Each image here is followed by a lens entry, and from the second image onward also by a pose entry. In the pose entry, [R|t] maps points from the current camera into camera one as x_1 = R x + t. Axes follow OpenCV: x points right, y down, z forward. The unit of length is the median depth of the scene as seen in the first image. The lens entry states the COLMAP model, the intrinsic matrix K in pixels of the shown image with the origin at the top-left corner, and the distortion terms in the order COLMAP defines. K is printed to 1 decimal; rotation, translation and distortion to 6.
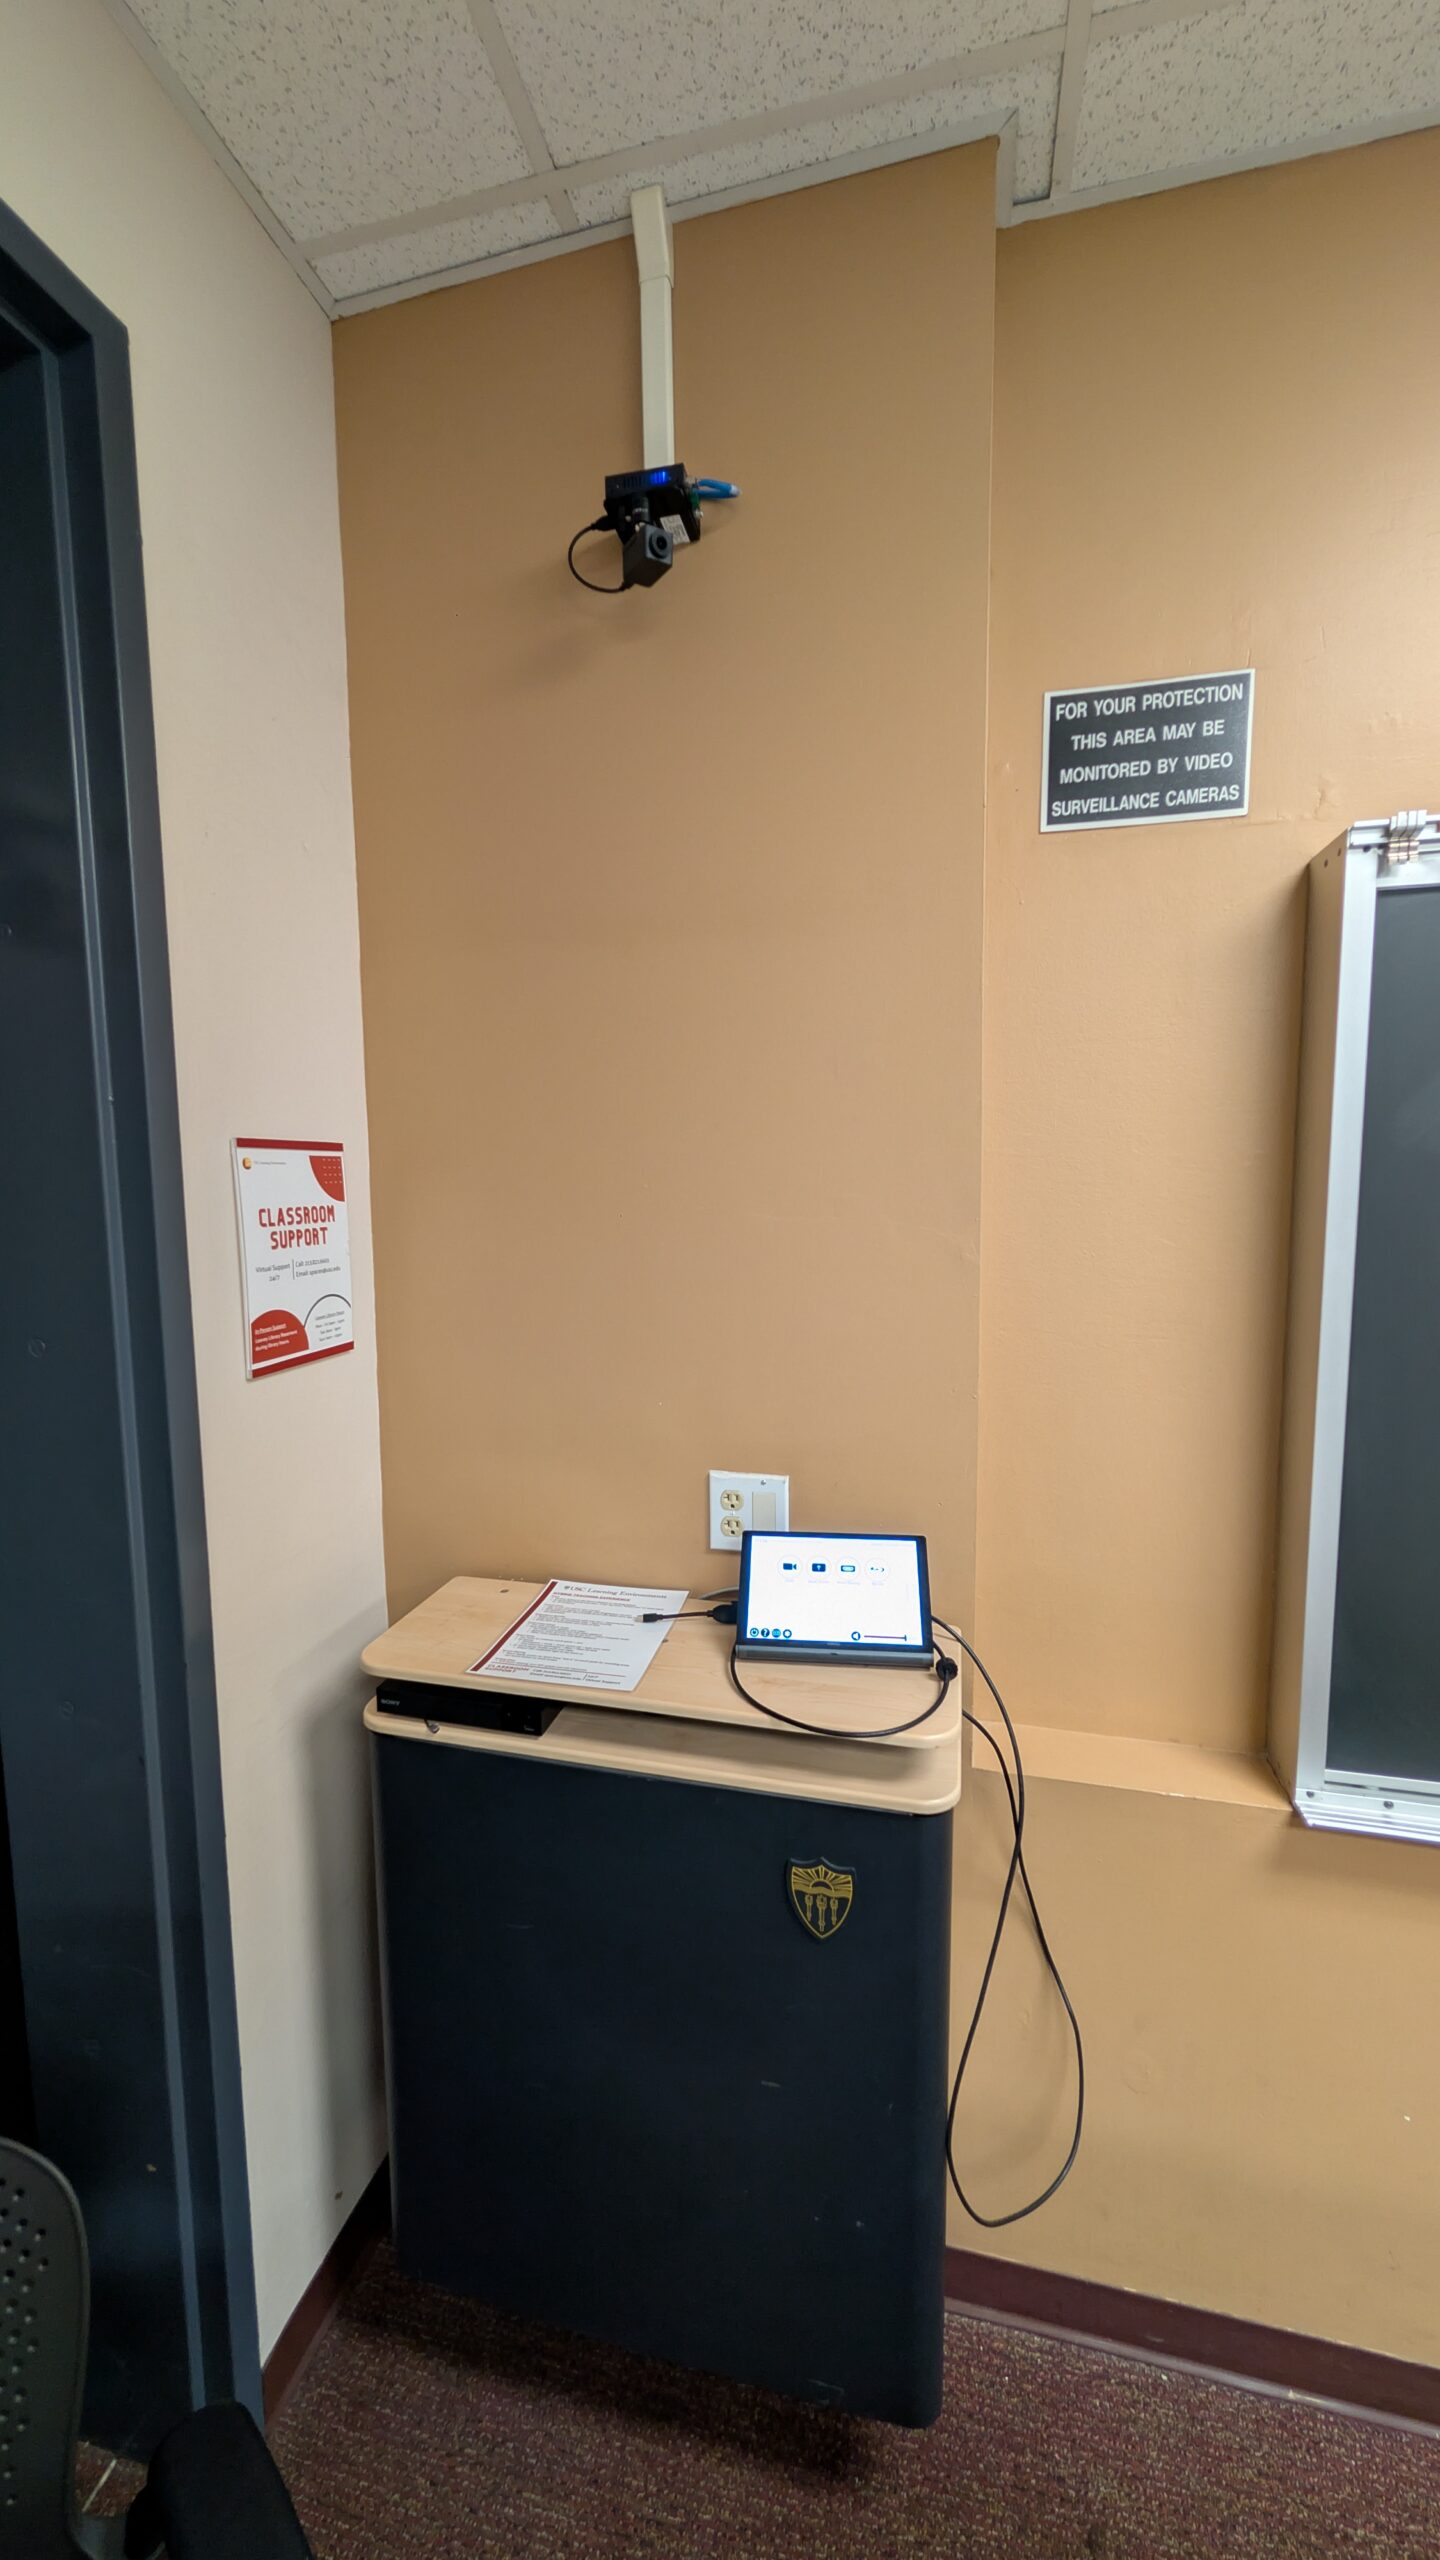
lens RADIAL K [[935.3, 0, 717.8], [0, 935.3, 1276.3], [0, 0, 1]] dist [-0.000828, -0.000095]
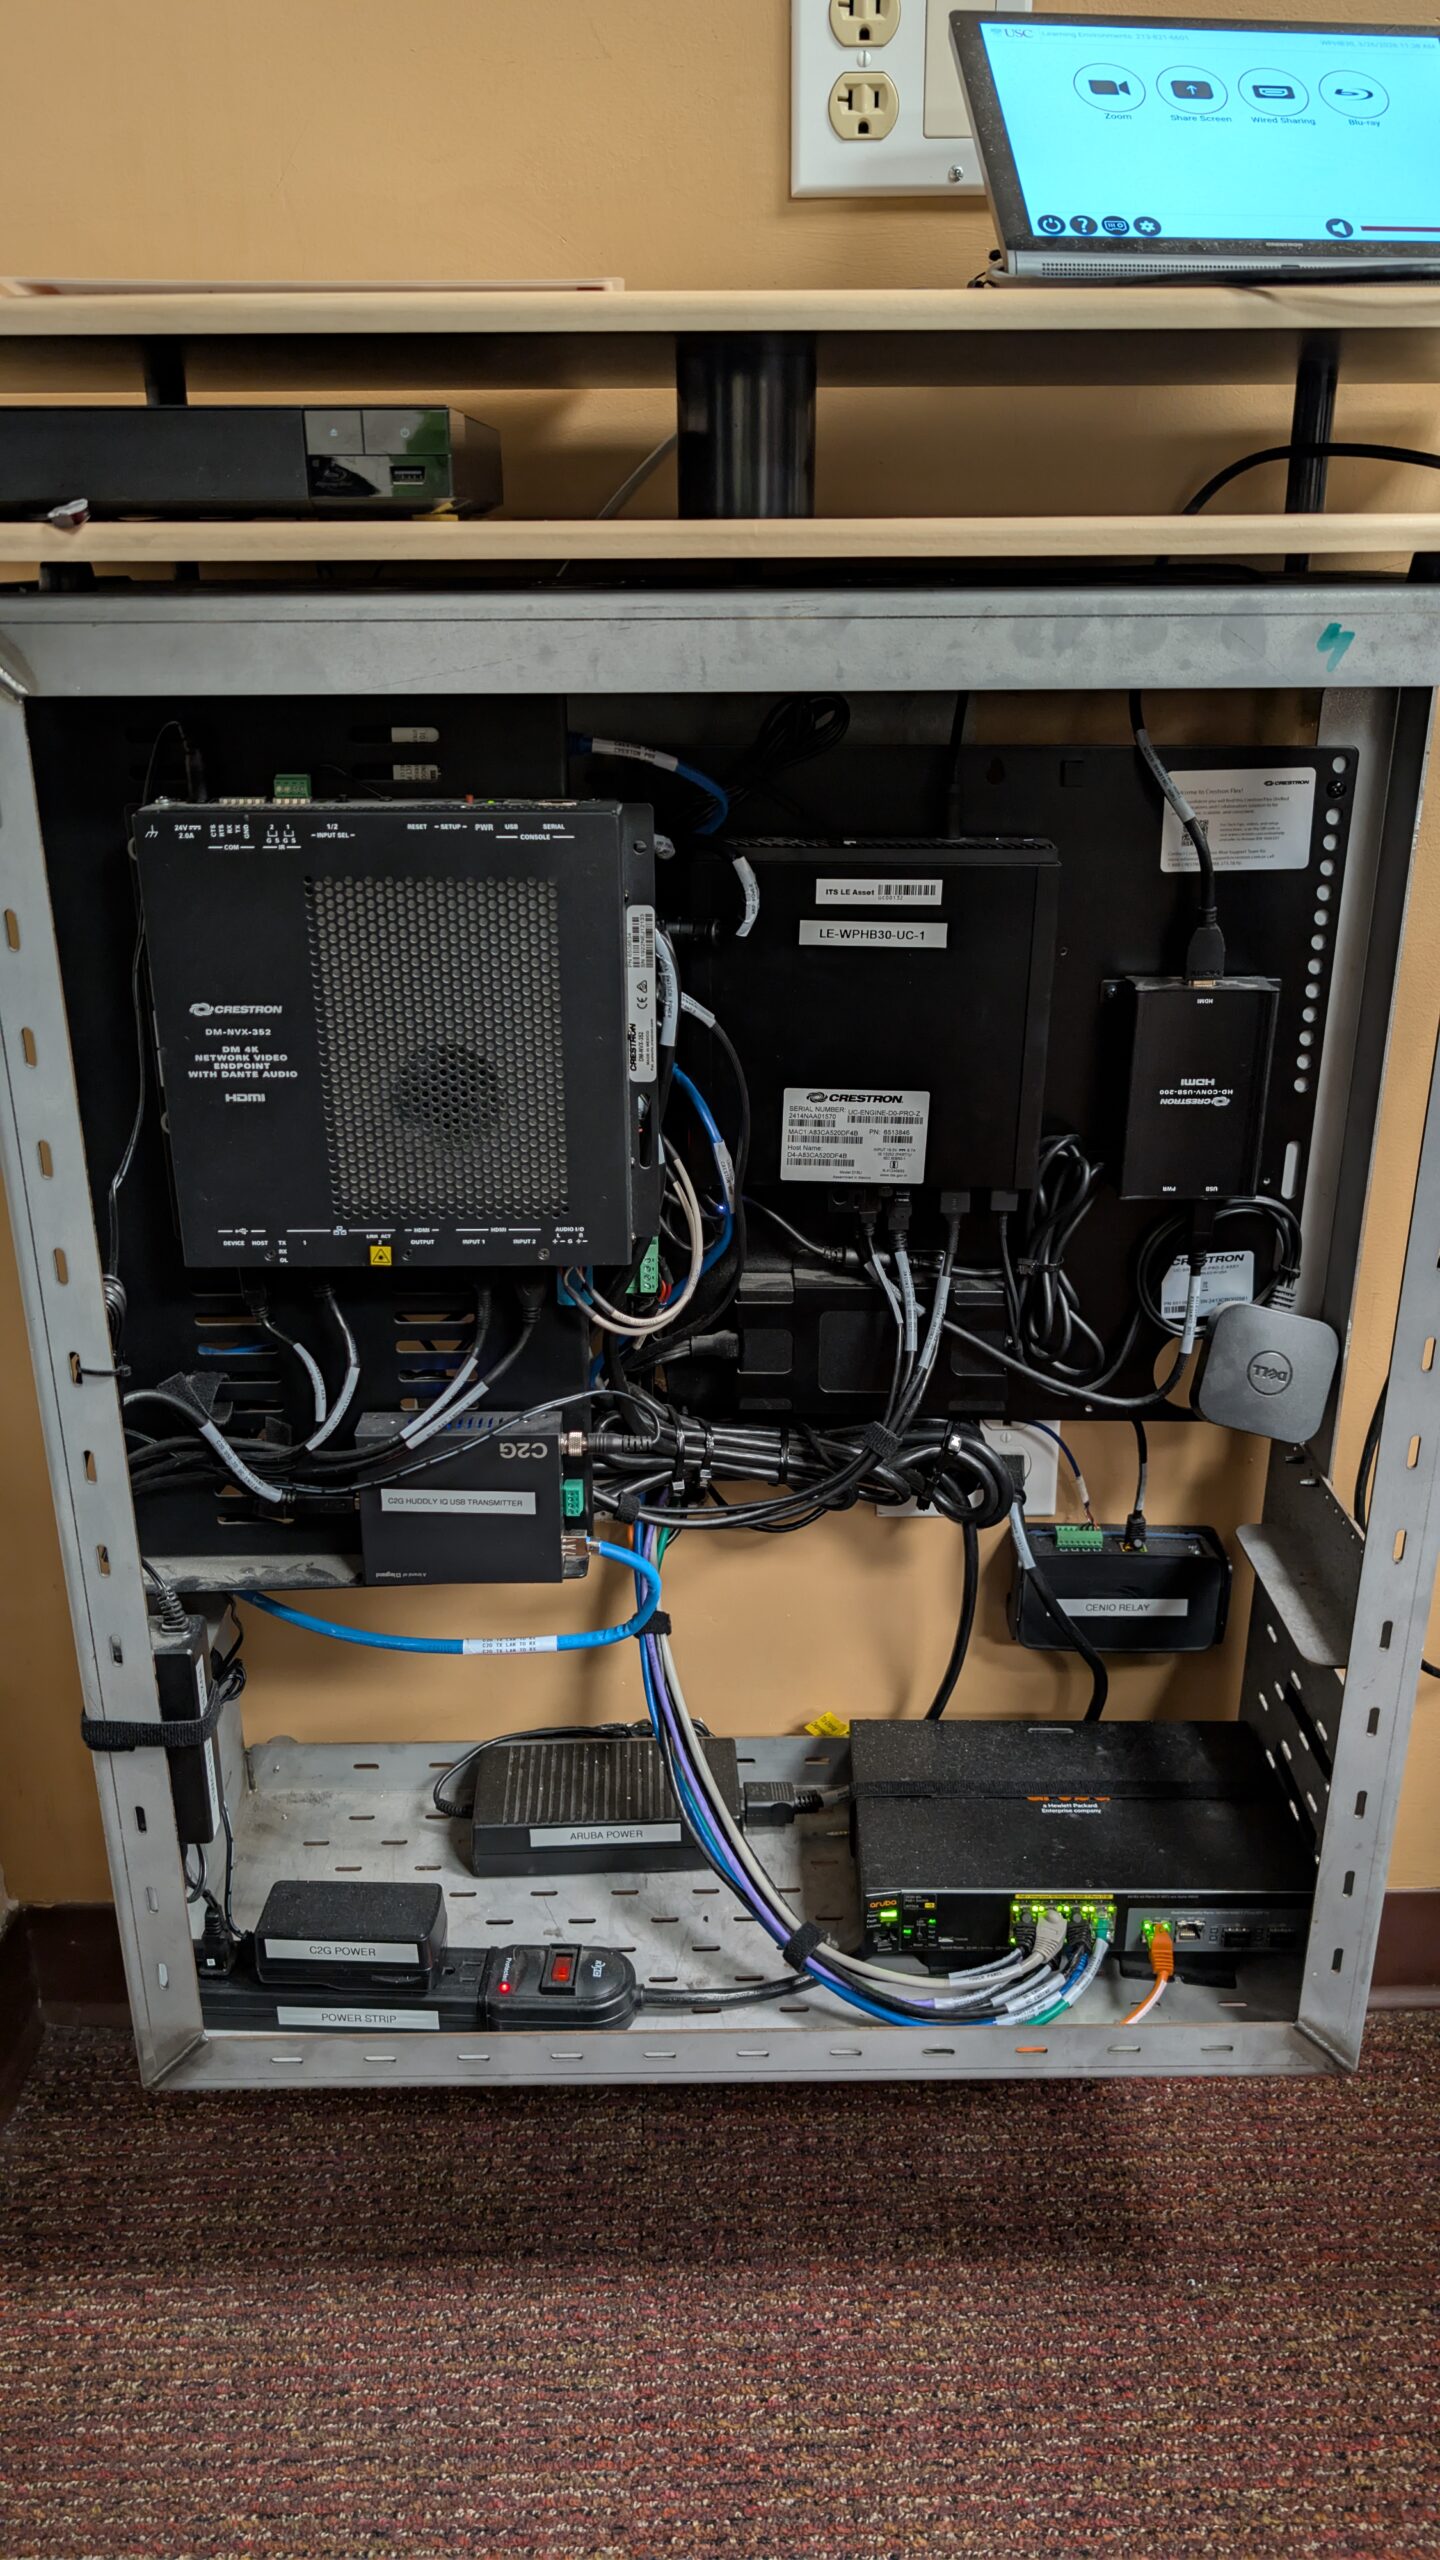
lens RADIAL K [[1824.1, 0, 719.7], [0, 1824.1, 1279.7], [0, 0, 1]] dist [0.002166, 0.000952]
pose [[0.965858, -0.088935, 0.243331, -0.262864], [0.021353, 0.963365, 0.267343, 0.567726], [-0.258192, -0.253019, 0.932372, 0.343036]]
